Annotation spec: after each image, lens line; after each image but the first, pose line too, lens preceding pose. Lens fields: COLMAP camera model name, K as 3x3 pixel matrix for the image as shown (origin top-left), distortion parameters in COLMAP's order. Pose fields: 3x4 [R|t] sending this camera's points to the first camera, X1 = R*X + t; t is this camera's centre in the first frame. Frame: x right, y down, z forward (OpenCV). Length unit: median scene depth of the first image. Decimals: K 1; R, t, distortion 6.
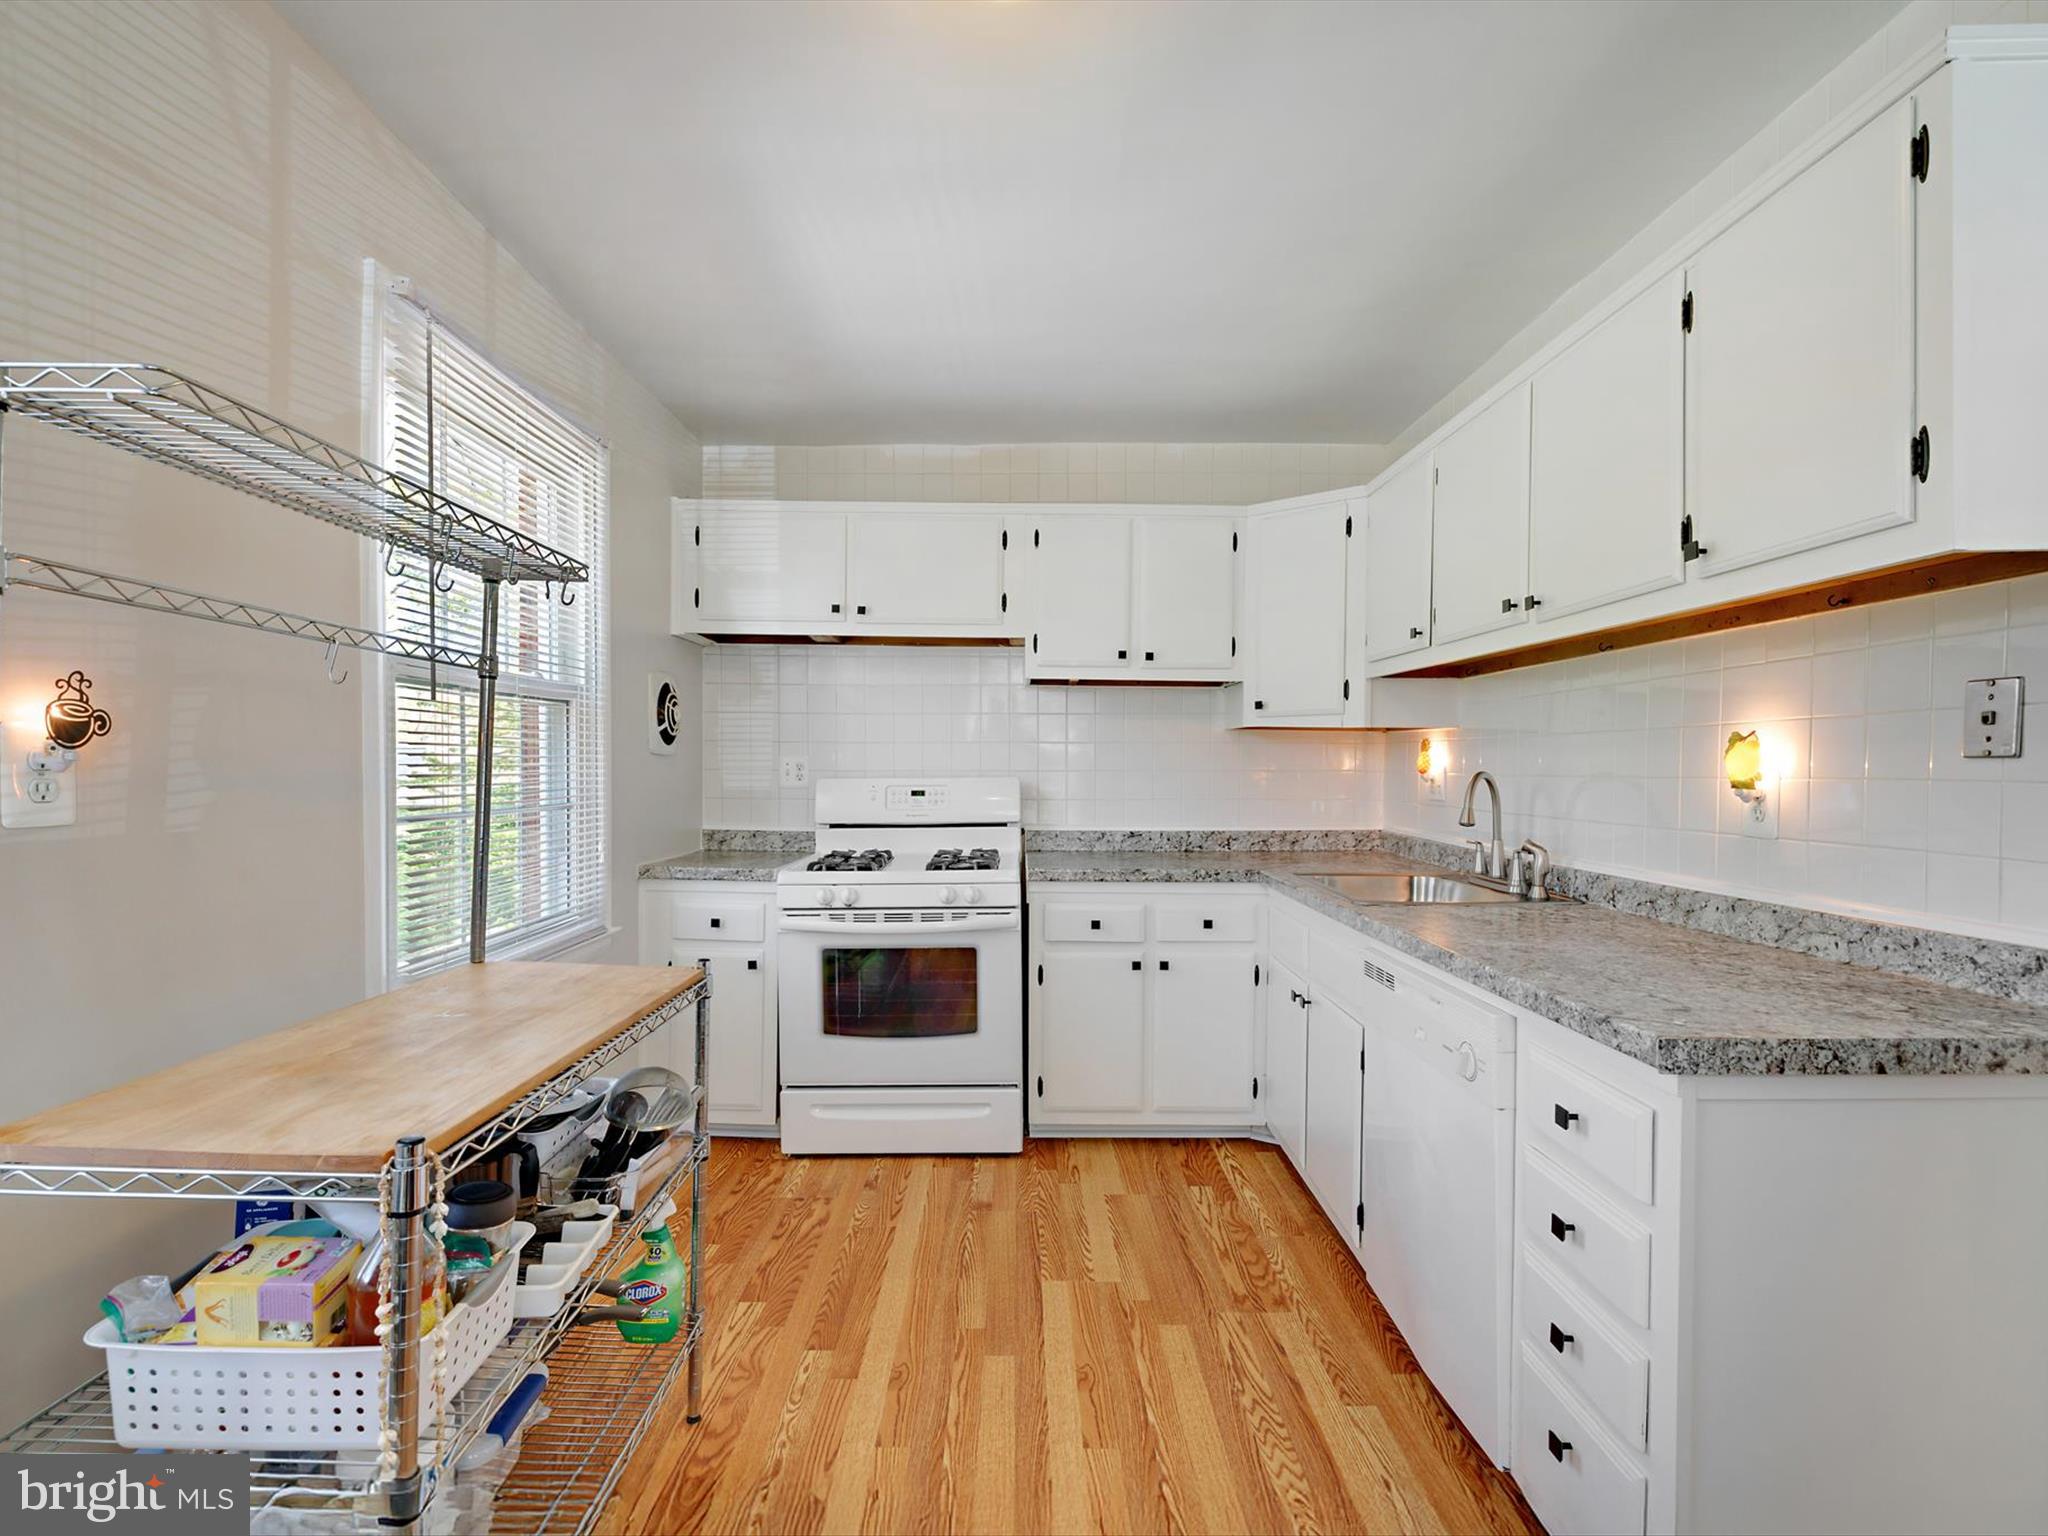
lens RADIAL K [[948.3, 0, 1021.5], [0, 948.3, 785.8], [0, 0, 1]] dist [-0.001521, 0.000107]
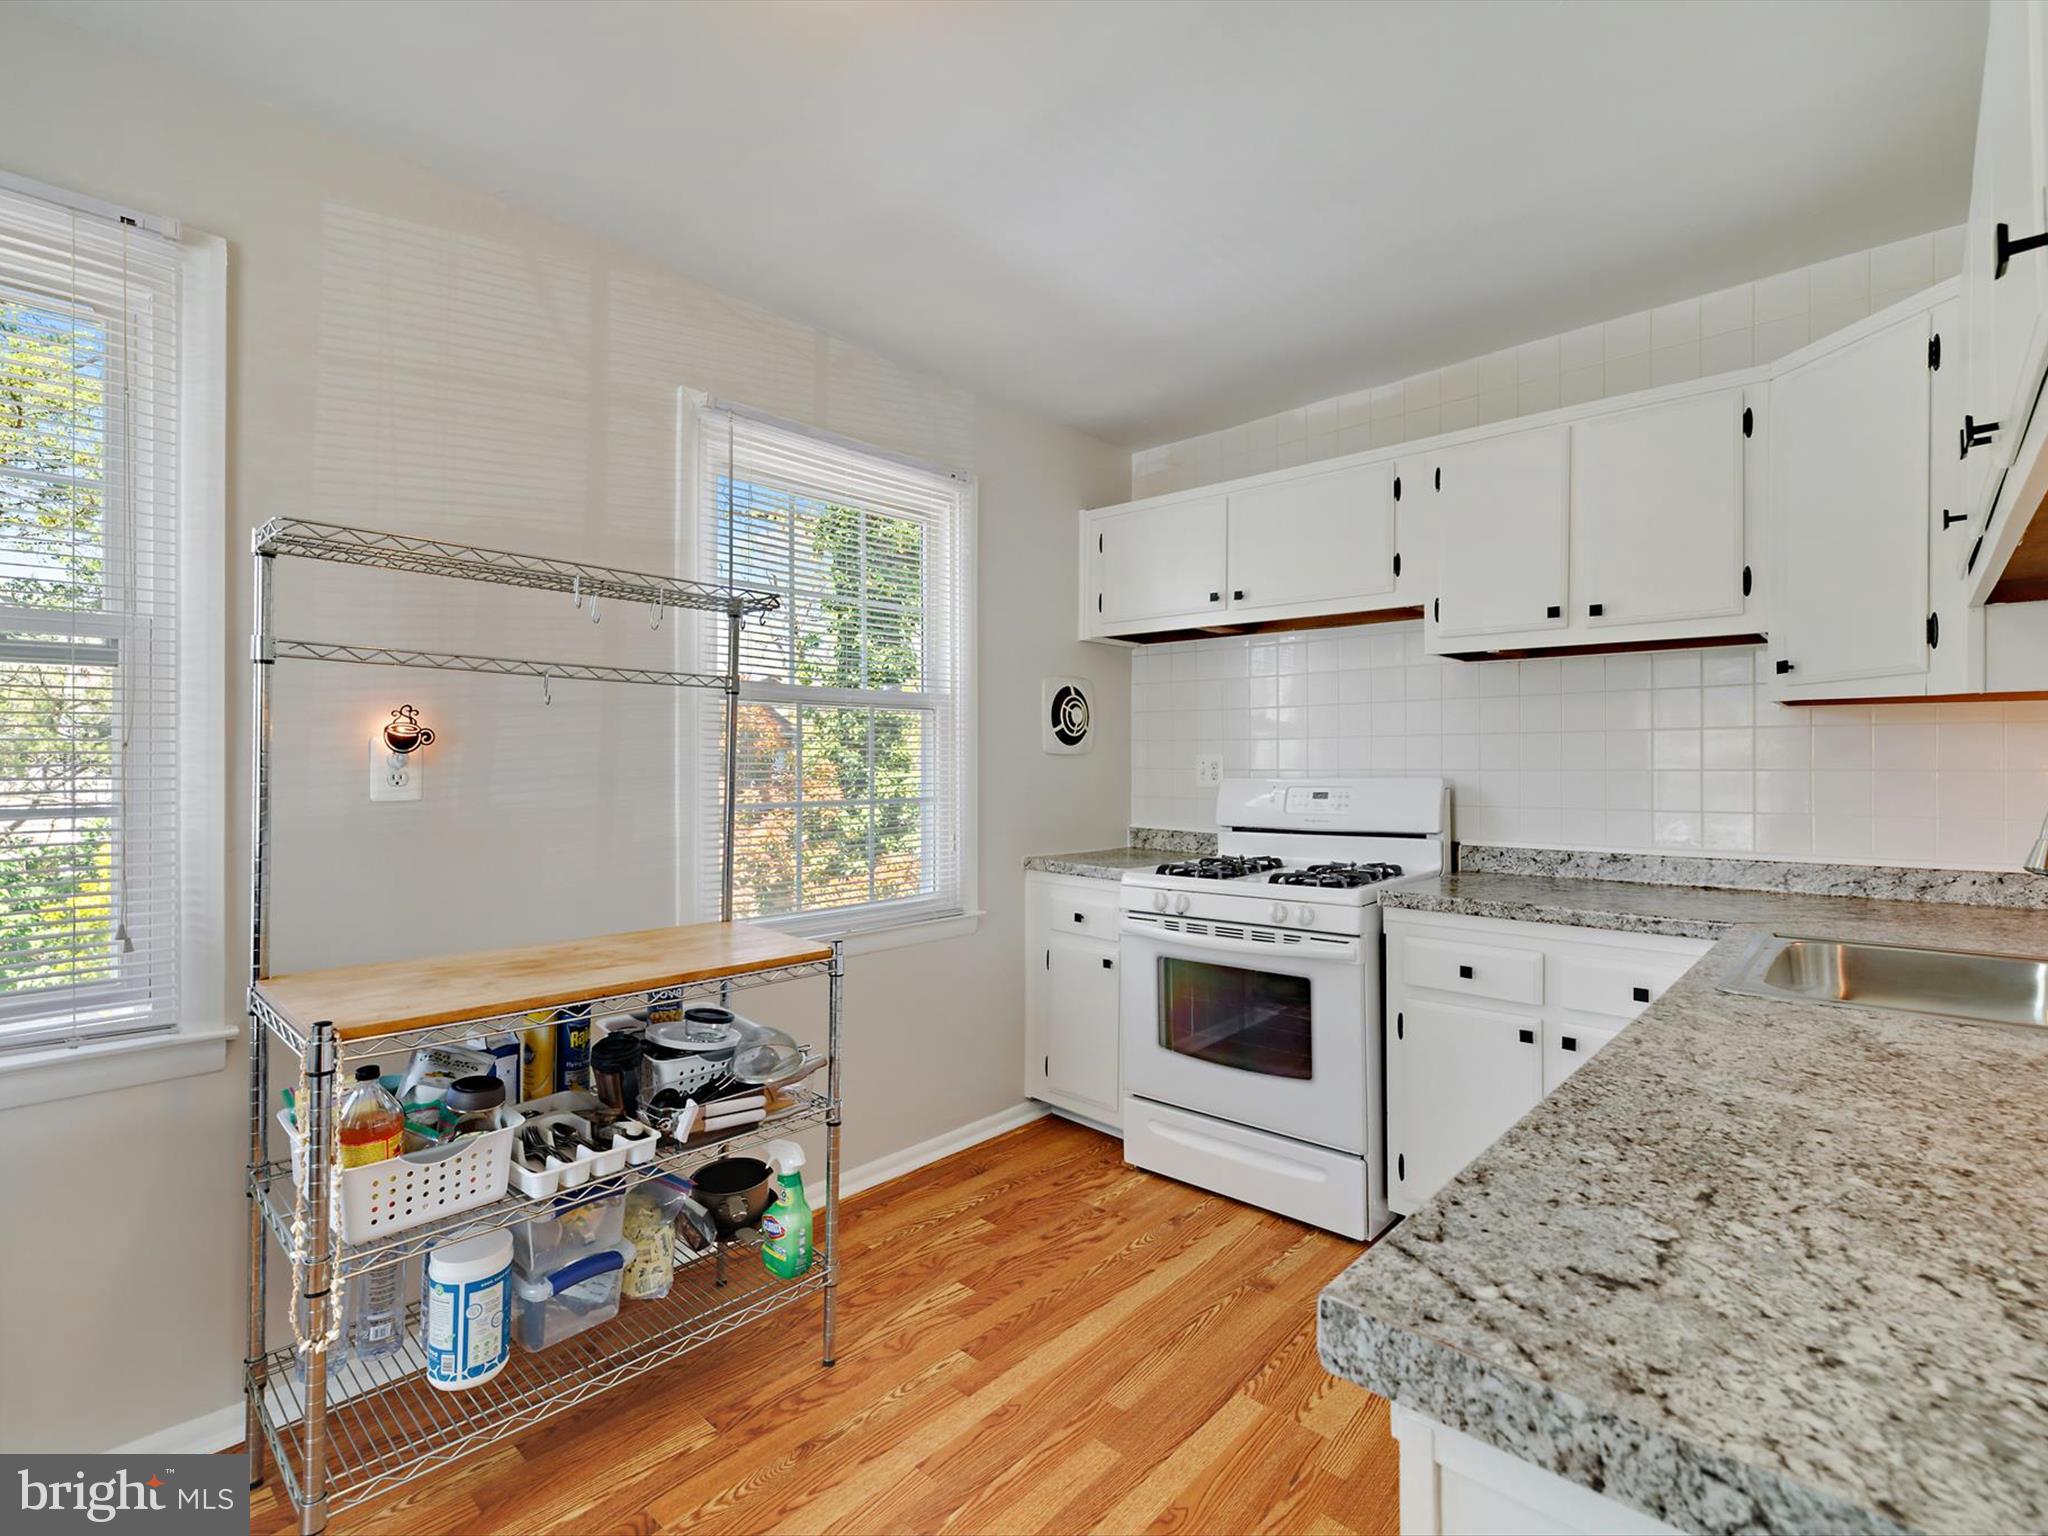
lens RADIAL K [[958.7, 0, 1023.5], [0, 958.7, 765.6], [0, 0, 1]] dist [-0.001485, 0.000121]
pose [[0.737605, -0.003041, -0.675225, 0.339166], [-0.012342, 0.999762, -0.017984, -0.000557], [0.675119, 0.021599, 0.737392, 0.194778]]
